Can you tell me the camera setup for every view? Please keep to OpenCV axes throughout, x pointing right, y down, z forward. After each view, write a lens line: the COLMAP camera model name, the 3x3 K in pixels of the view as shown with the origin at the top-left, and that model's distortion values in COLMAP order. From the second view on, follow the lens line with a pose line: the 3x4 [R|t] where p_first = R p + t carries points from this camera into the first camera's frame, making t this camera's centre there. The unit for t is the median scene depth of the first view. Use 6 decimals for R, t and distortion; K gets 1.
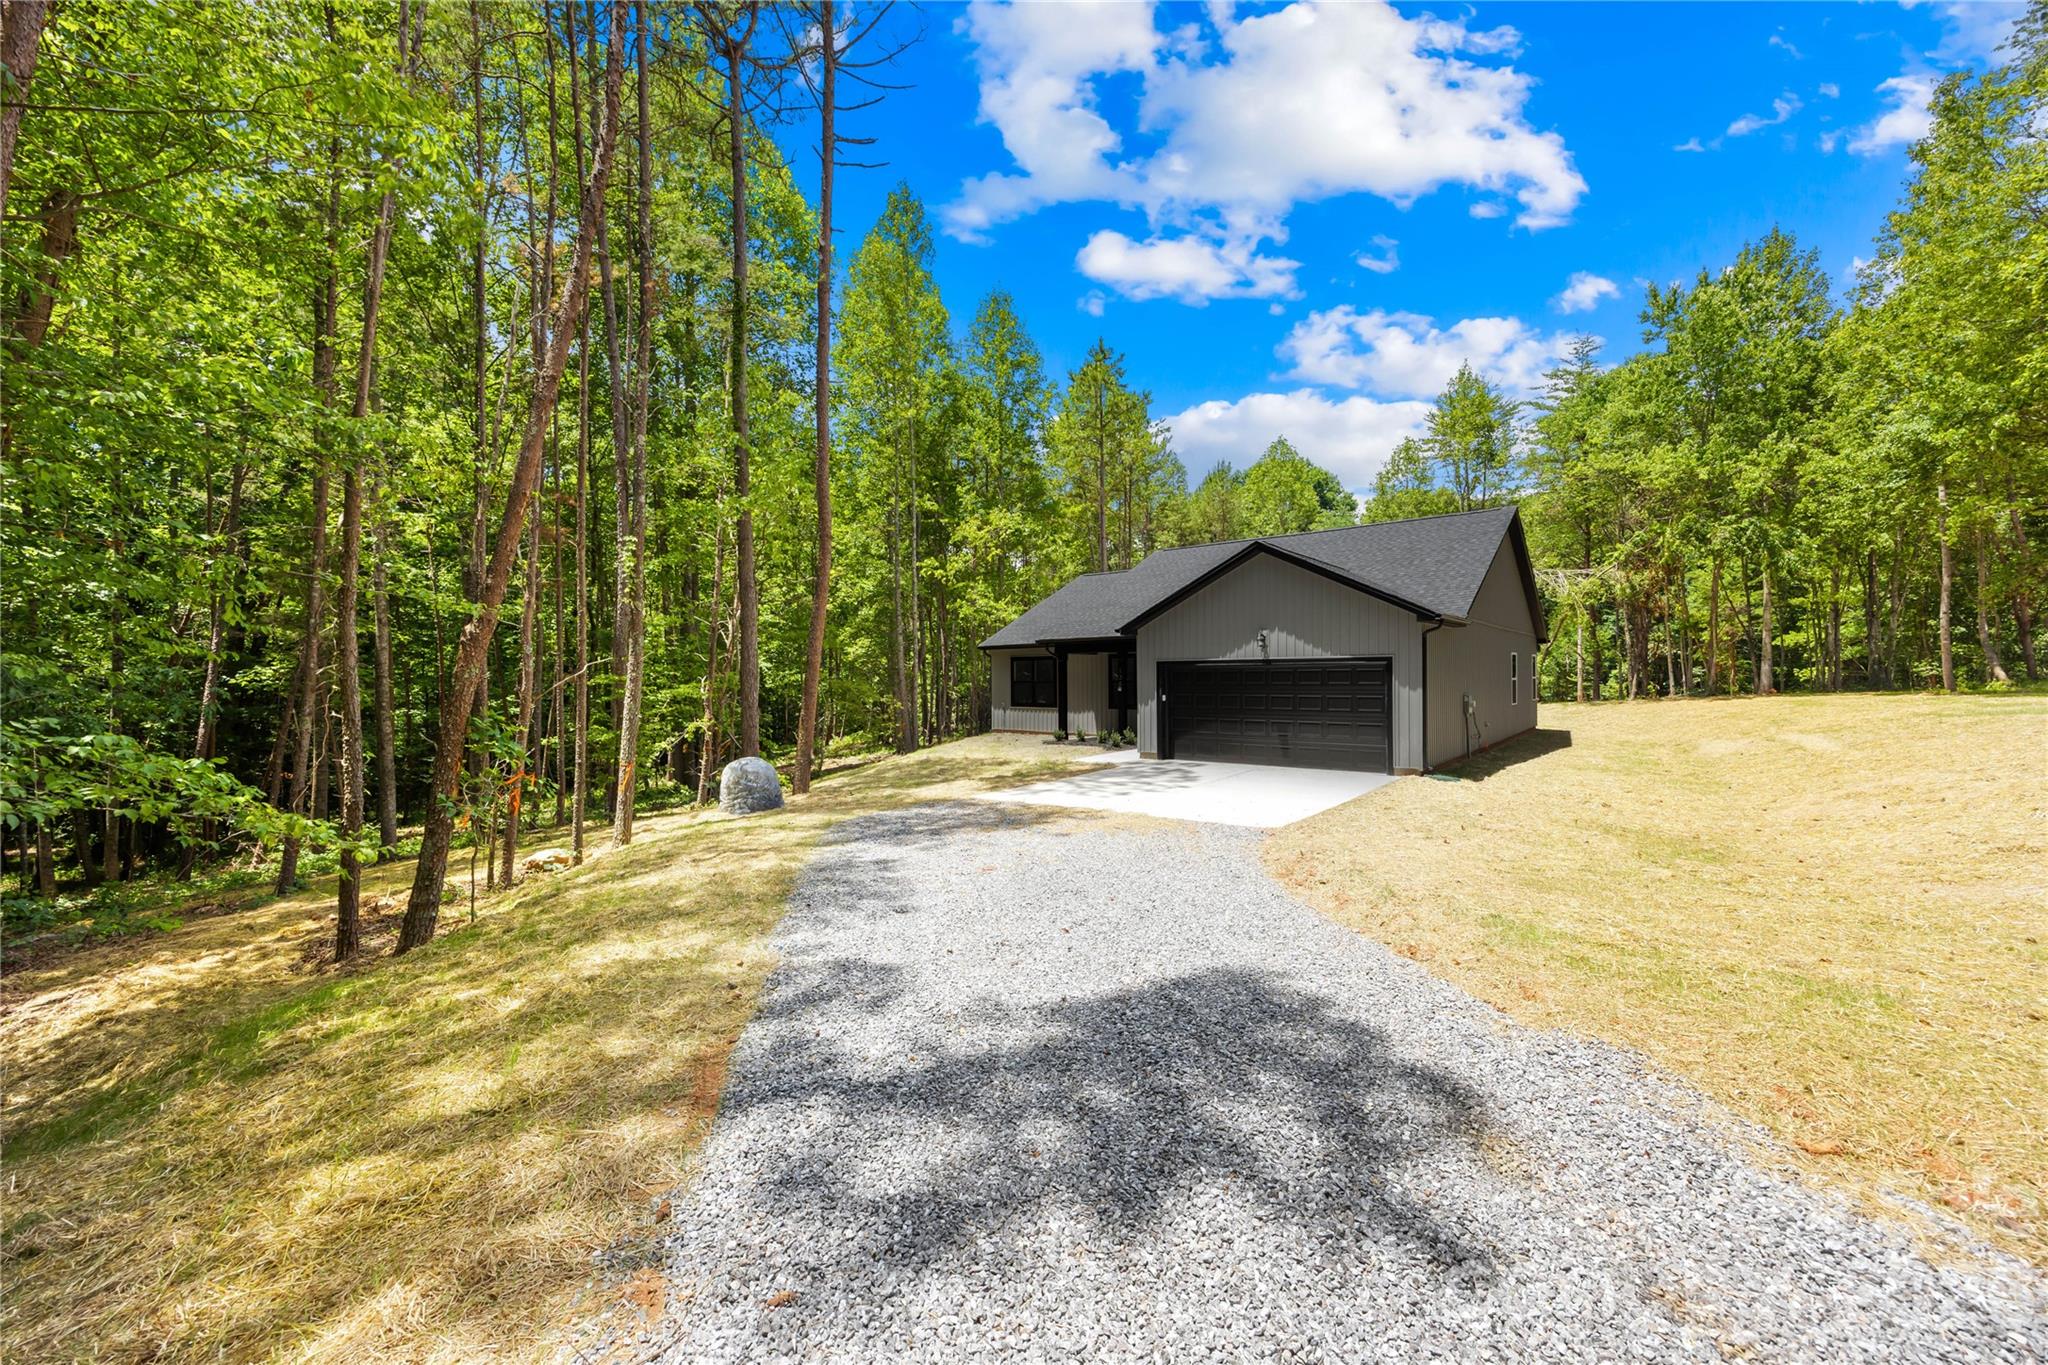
lens RADIAL K [[781.9, 0, 1028.3], [0, 781.9, 660.3], [0, 0, 1]] dist [-0.001961, -0.000027]
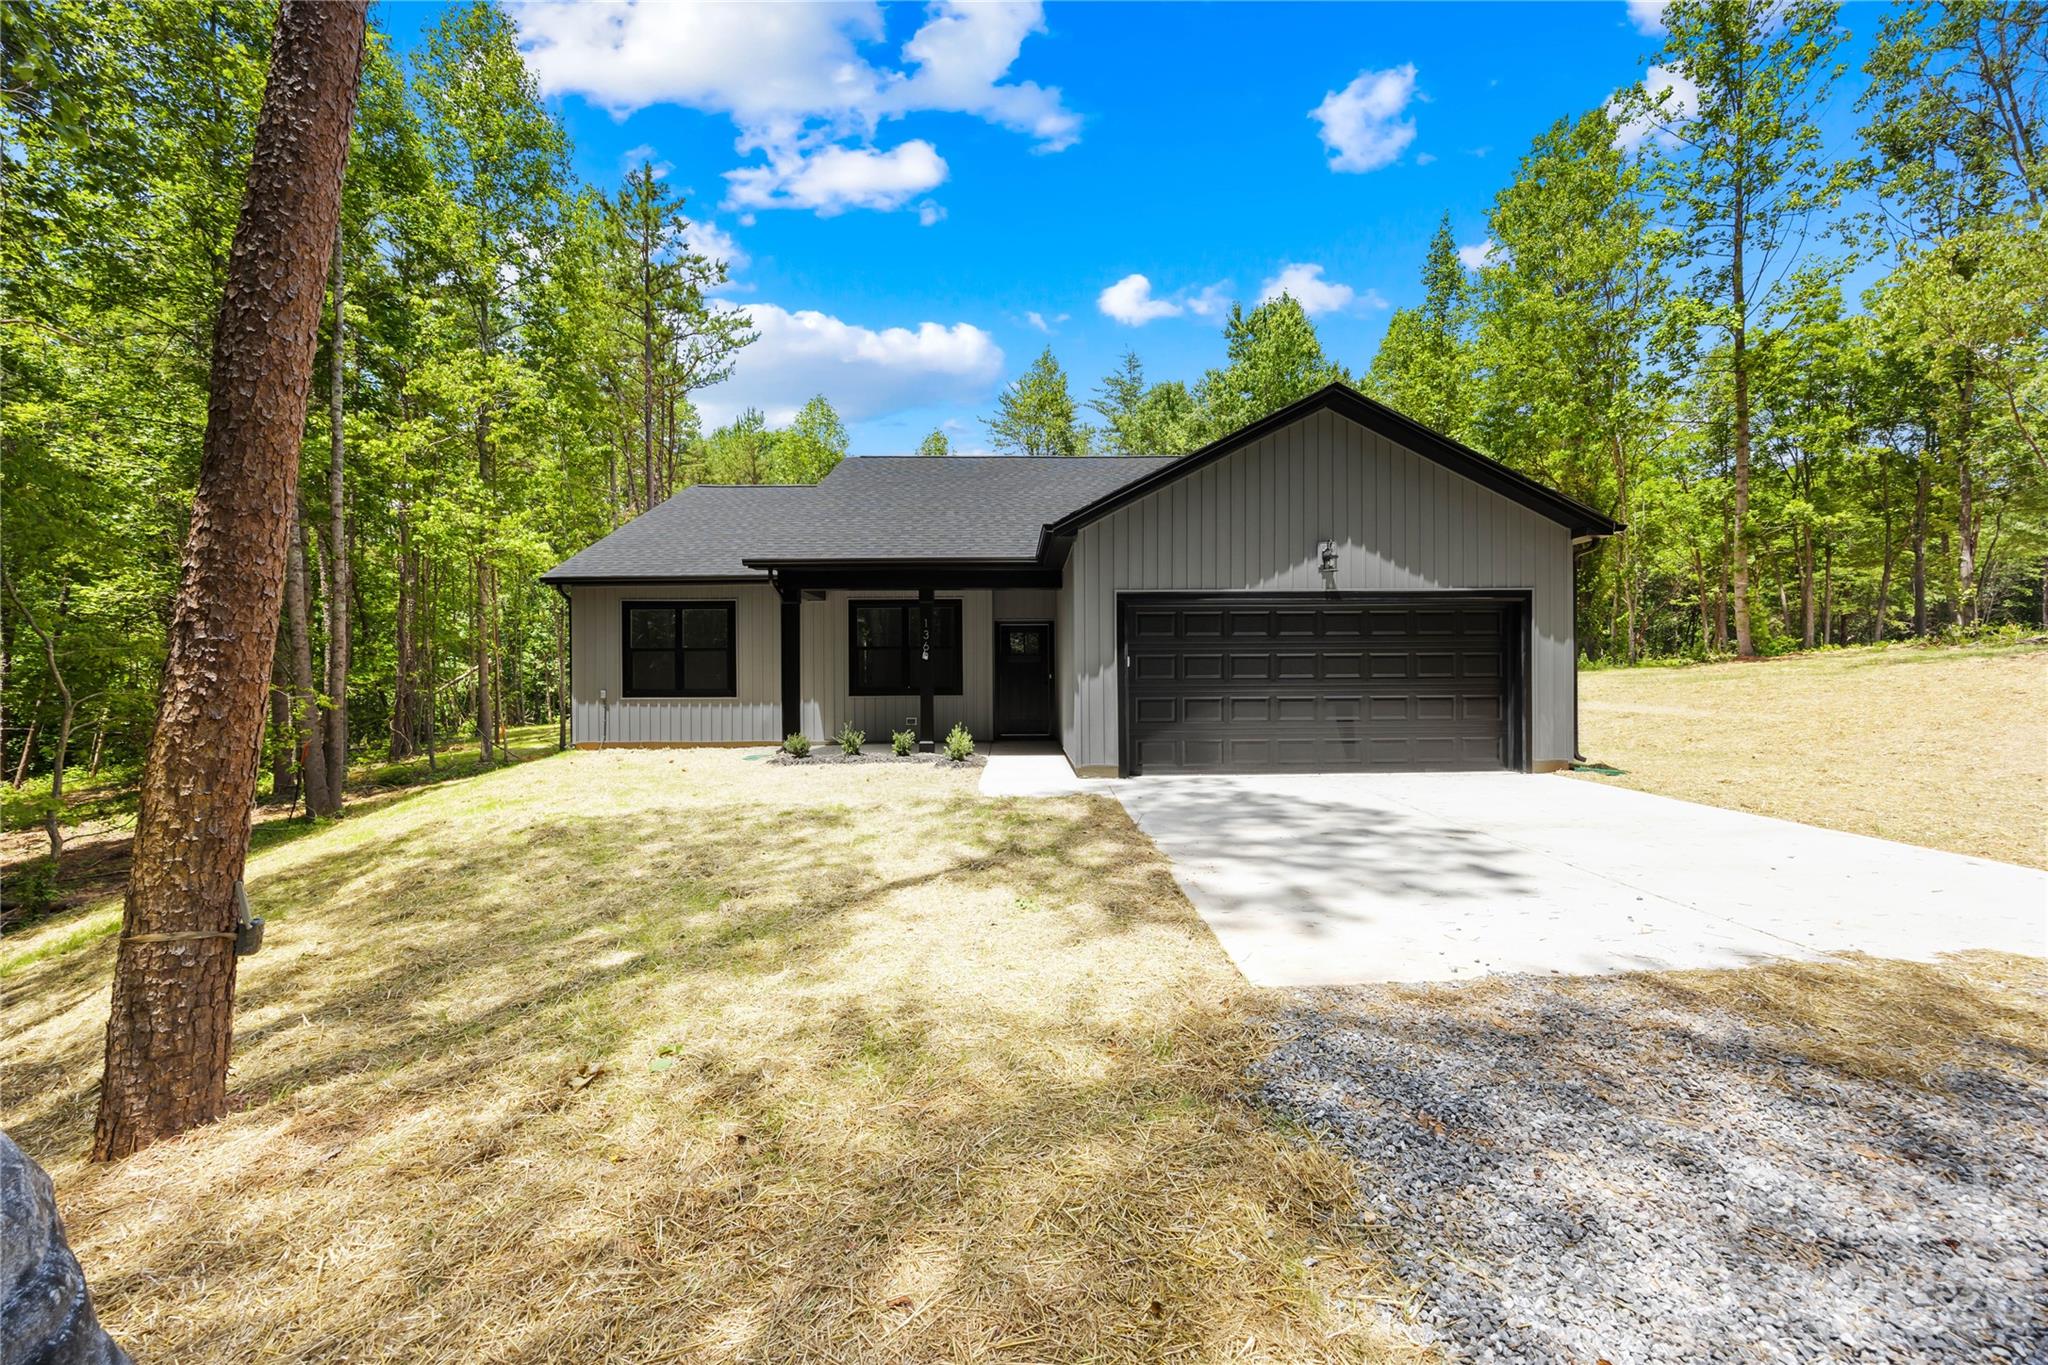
lens RADIAL K [[781.9, 0, 1028.3], [0, 781.9, 660.3], [0, 0, 1]] dist [-0.001961, -0.000027]
pose [[0.761814, 0.006678, 0.647761, -0.236247], [-0.009981, 0.999949, 0.001430, 0.048667], [-0.647719, -0.007554, 0.761842, 0.652583]]
